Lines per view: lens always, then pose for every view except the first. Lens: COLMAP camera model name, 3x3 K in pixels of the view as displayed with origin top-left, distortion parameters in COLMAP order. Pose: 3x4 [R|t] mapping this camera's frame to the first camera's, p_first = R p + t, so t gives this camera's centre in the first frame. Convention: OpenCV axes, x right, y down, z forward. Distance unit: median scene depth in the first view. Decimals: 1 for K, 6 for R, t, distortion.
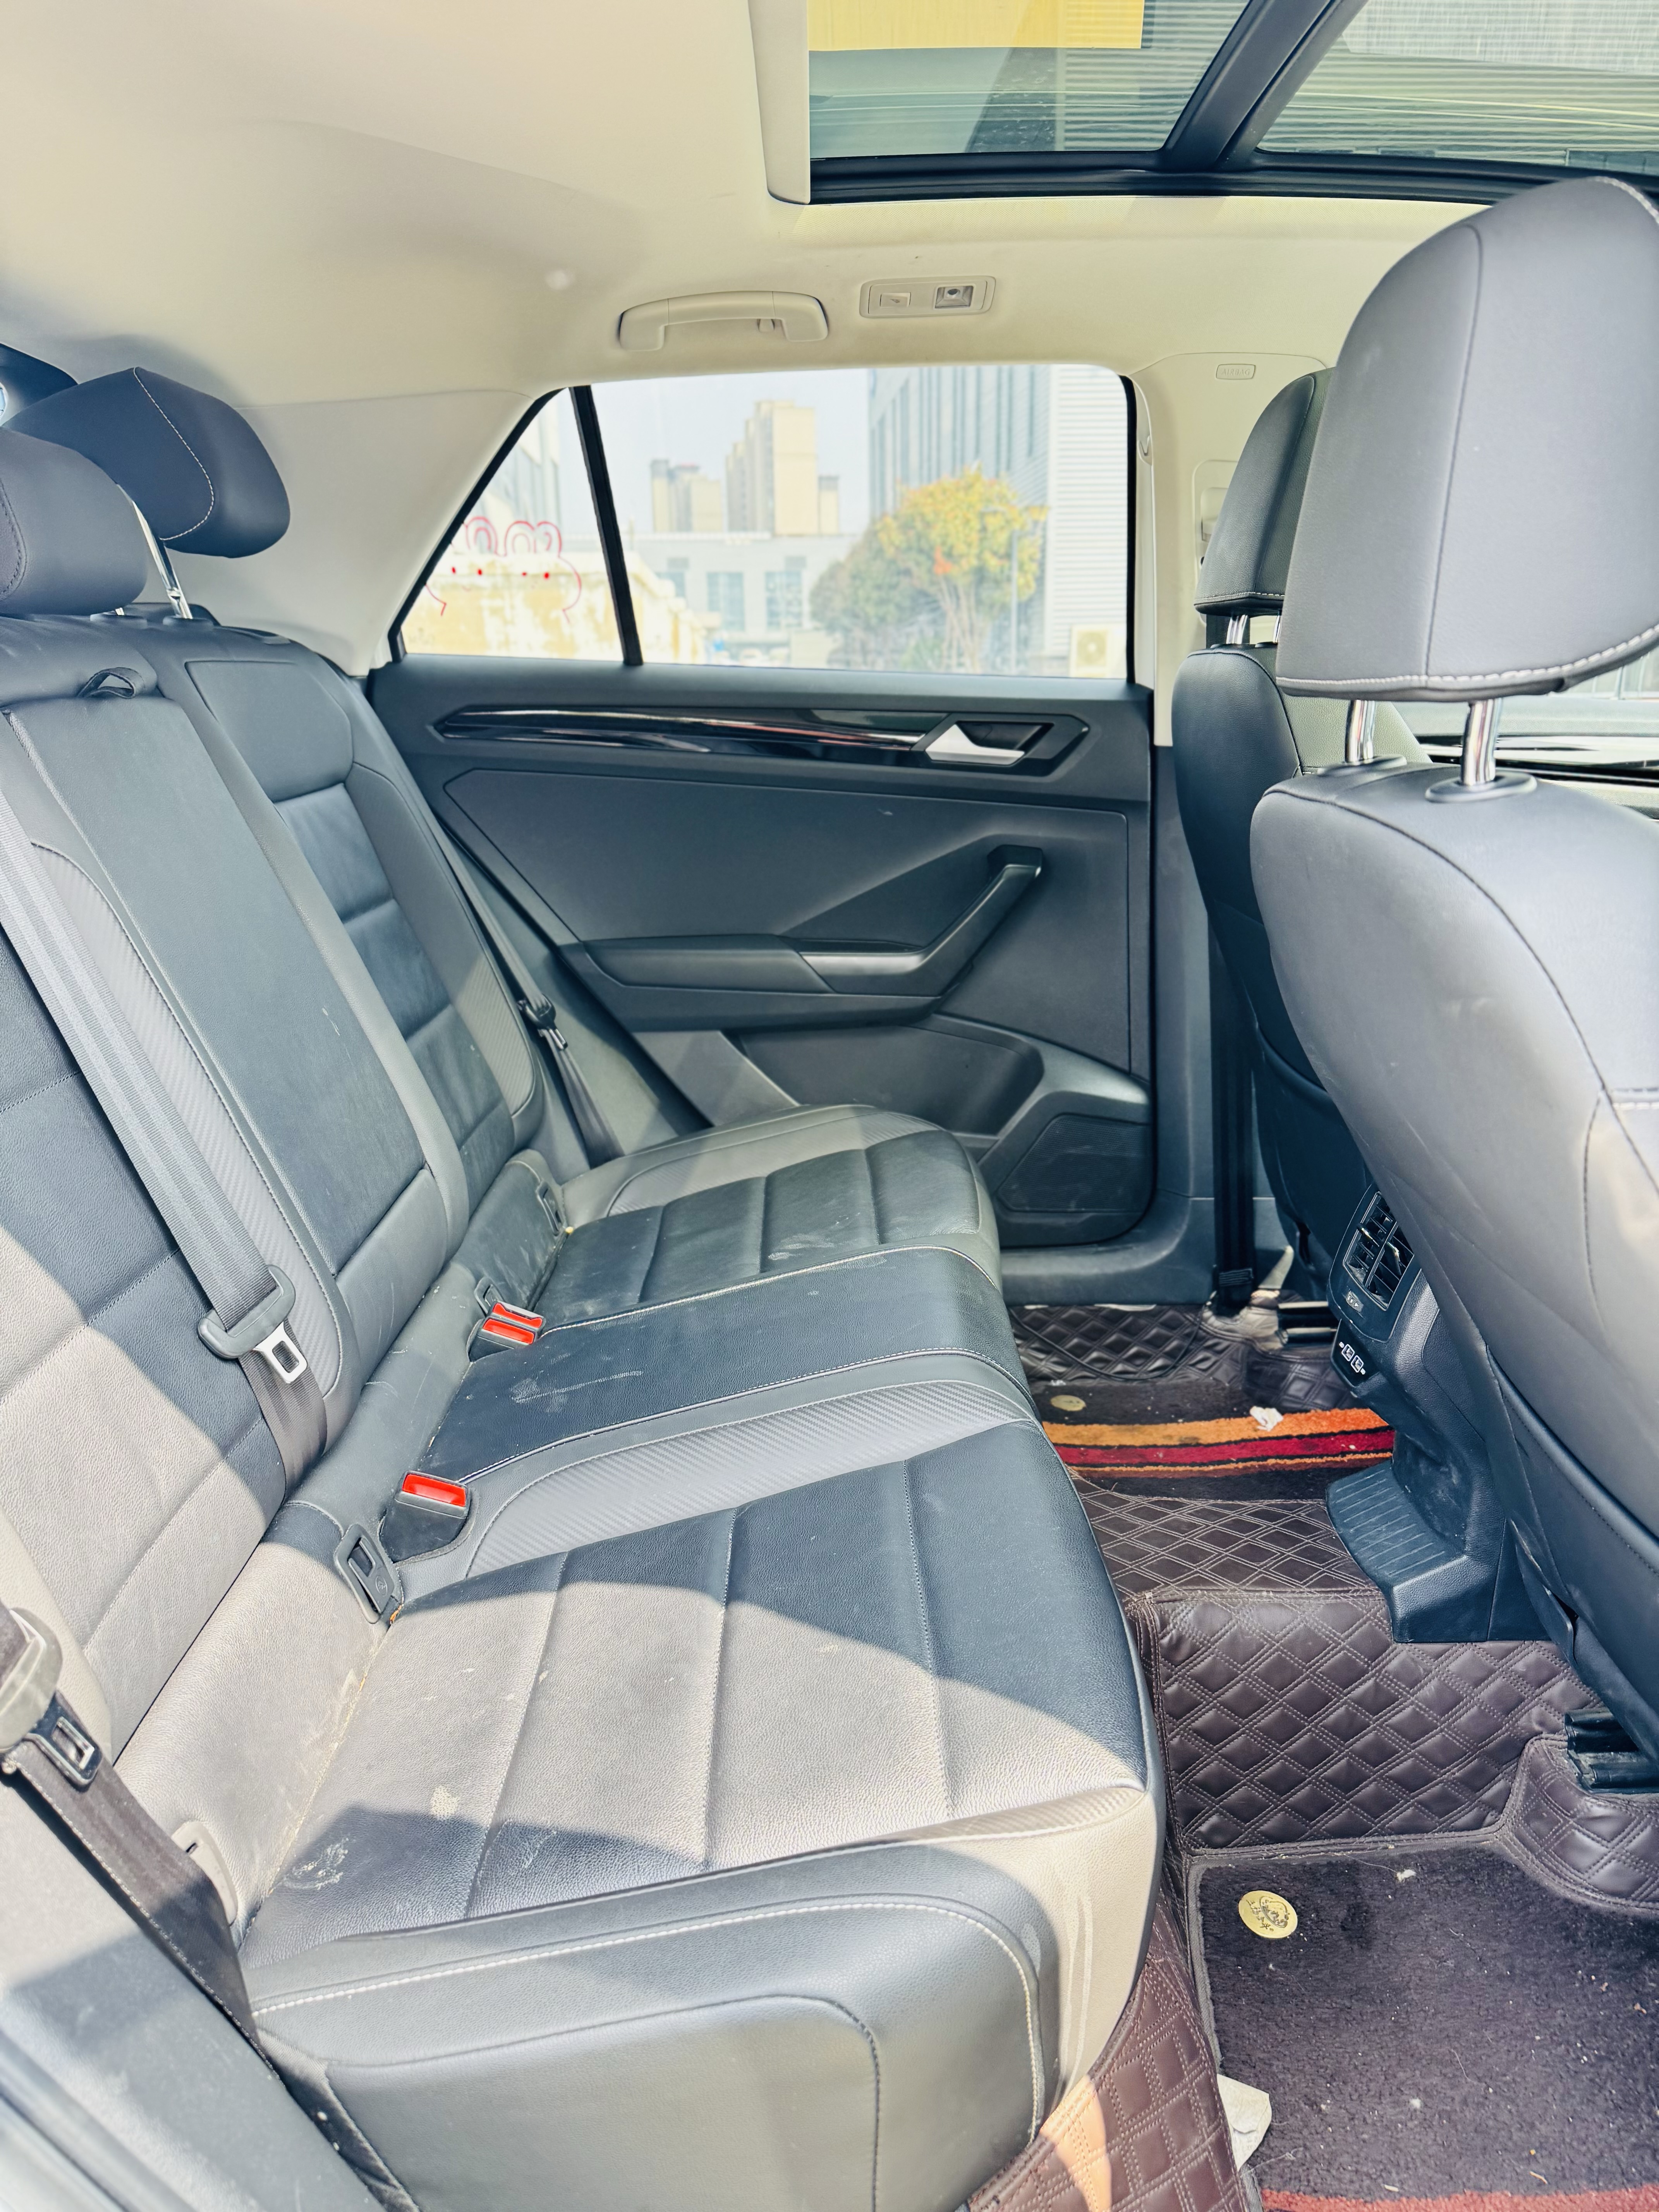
lens RADIAL K [[1598.4, 0, 864.0], [0, 1598.4, 1098.1], [0, 0, 1]] dist [0.122903, -0.197848]
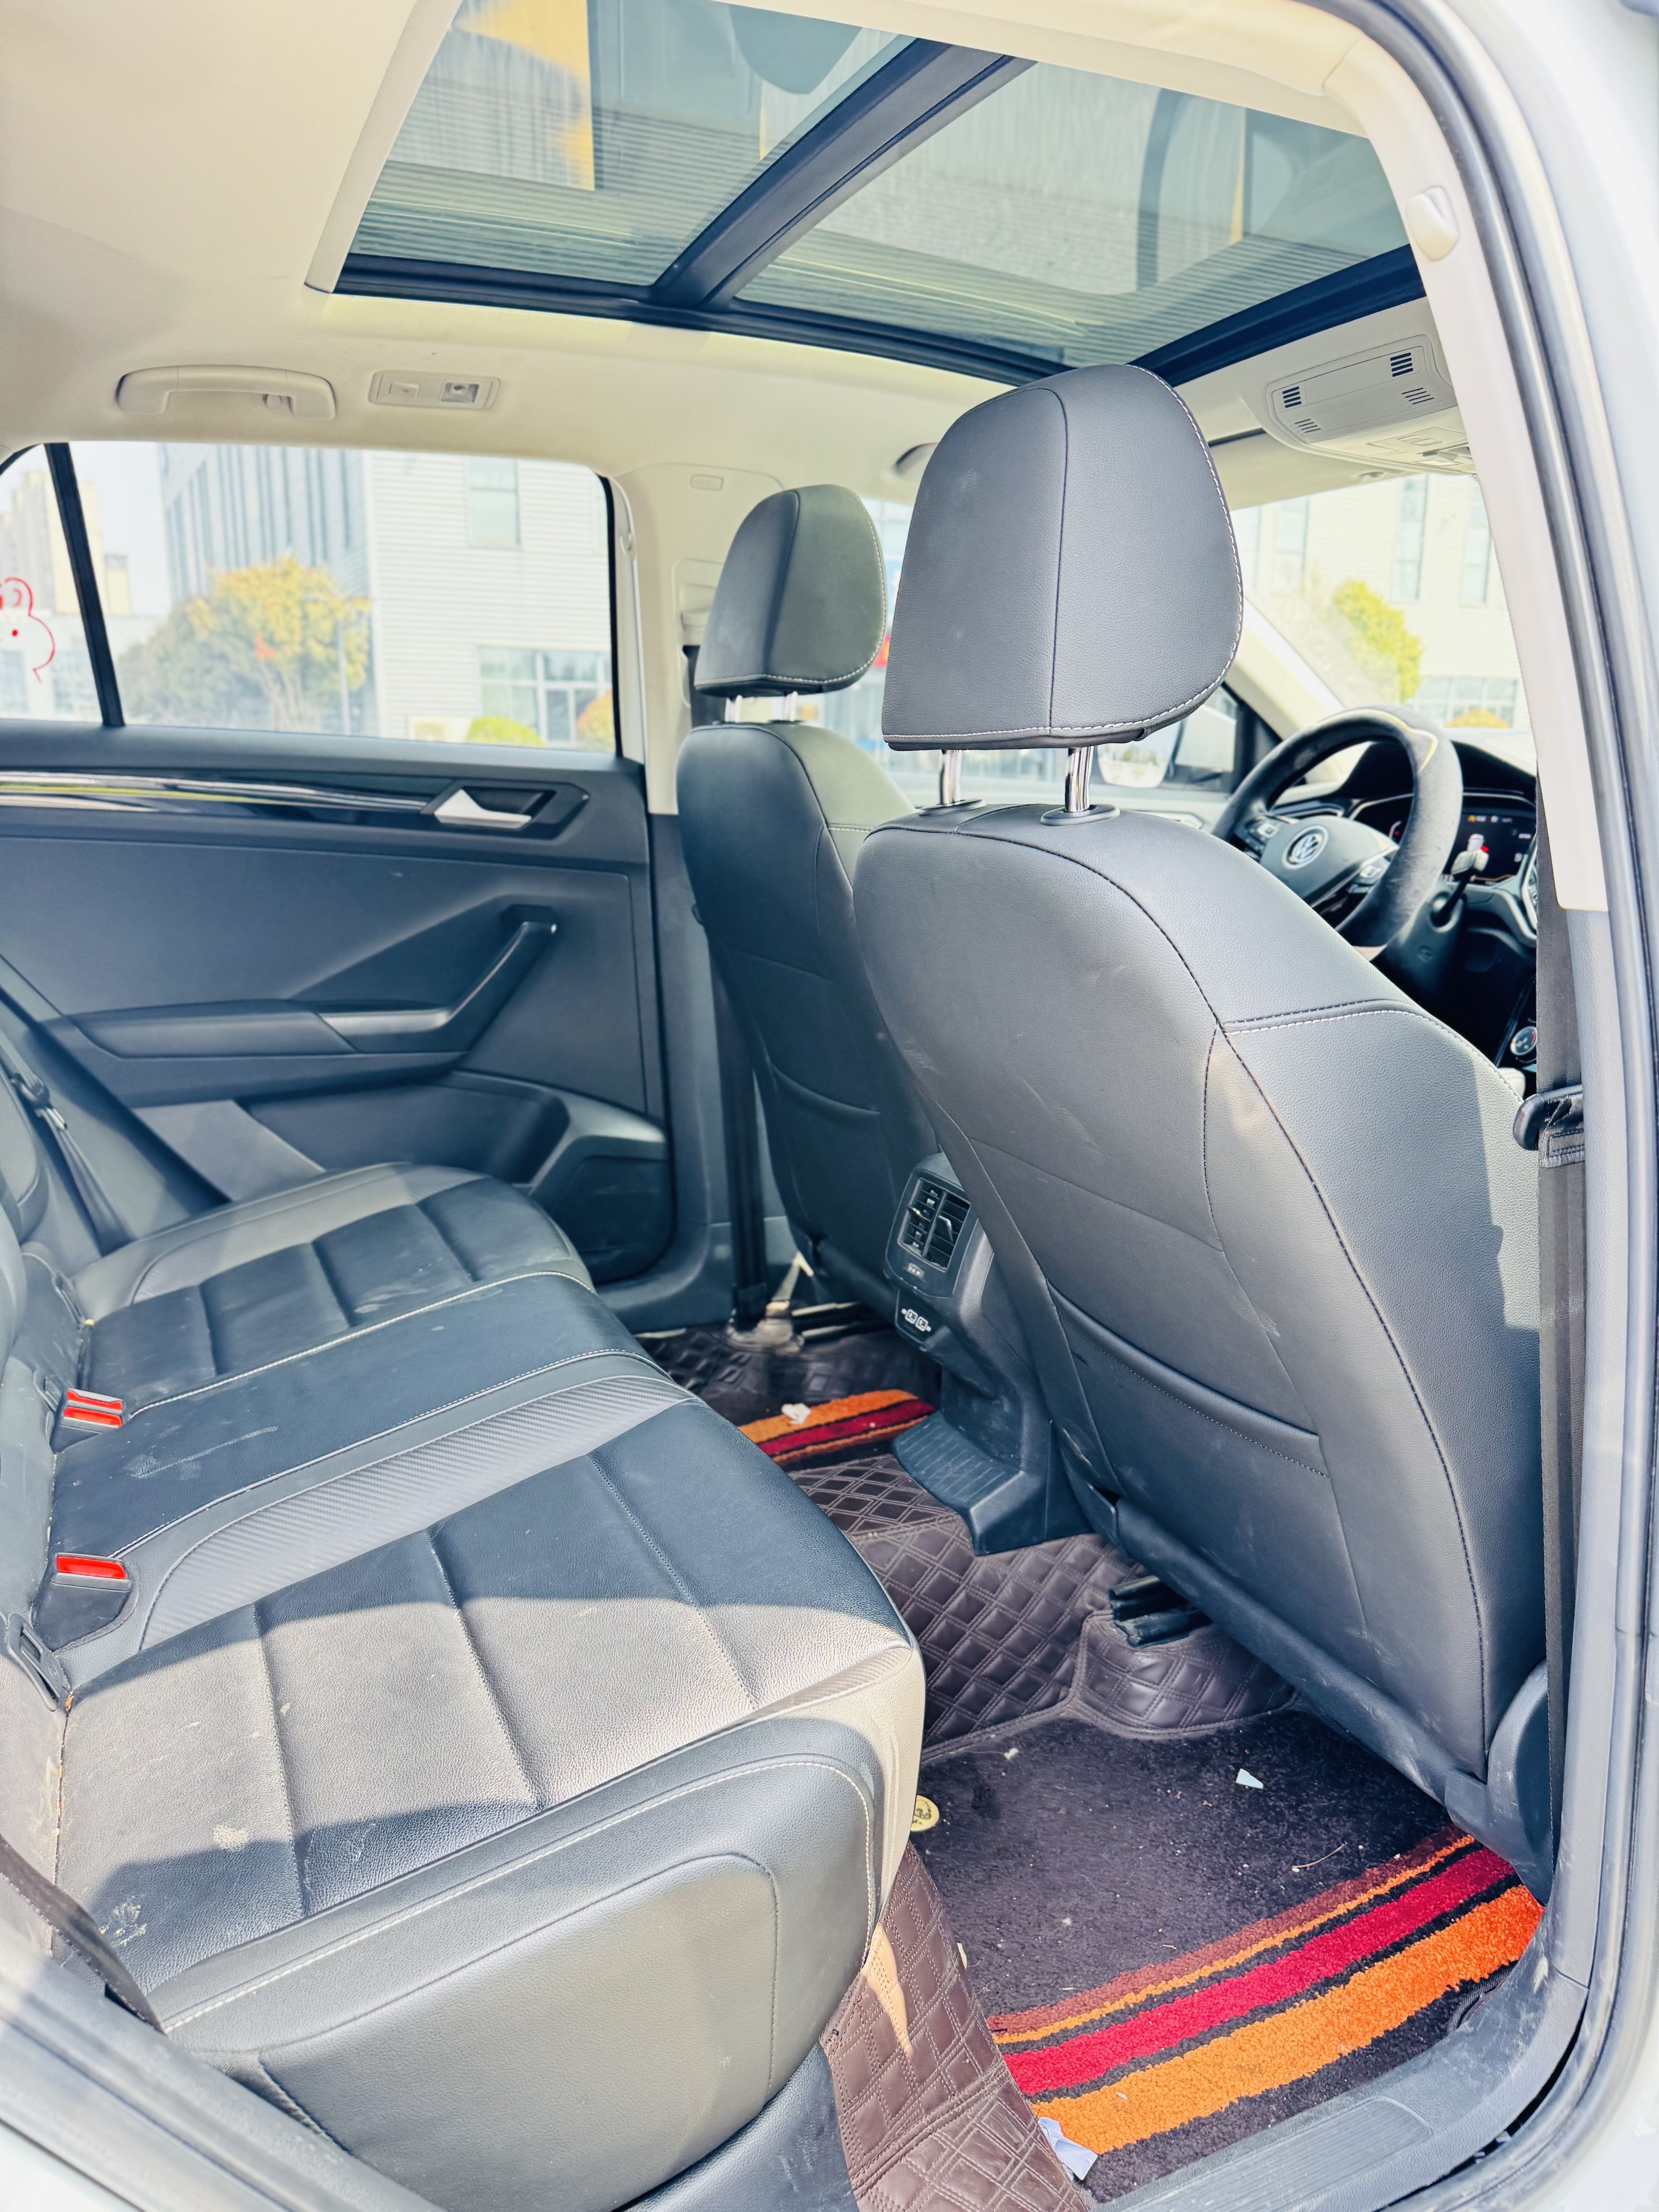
lens RADIAL K [[1598.4, 0, 864.0], [0, 1598.4, 1098.1], [0, 0, 1]] dist [0.122903, -0.197848]
pose [[0.915186, -0.071464, 0.396646, -0.136059], [0.094288, 0.994807, -0.038316, 0.030801], [-0.391848, 0.072465, 0.917172, -0.046384]]
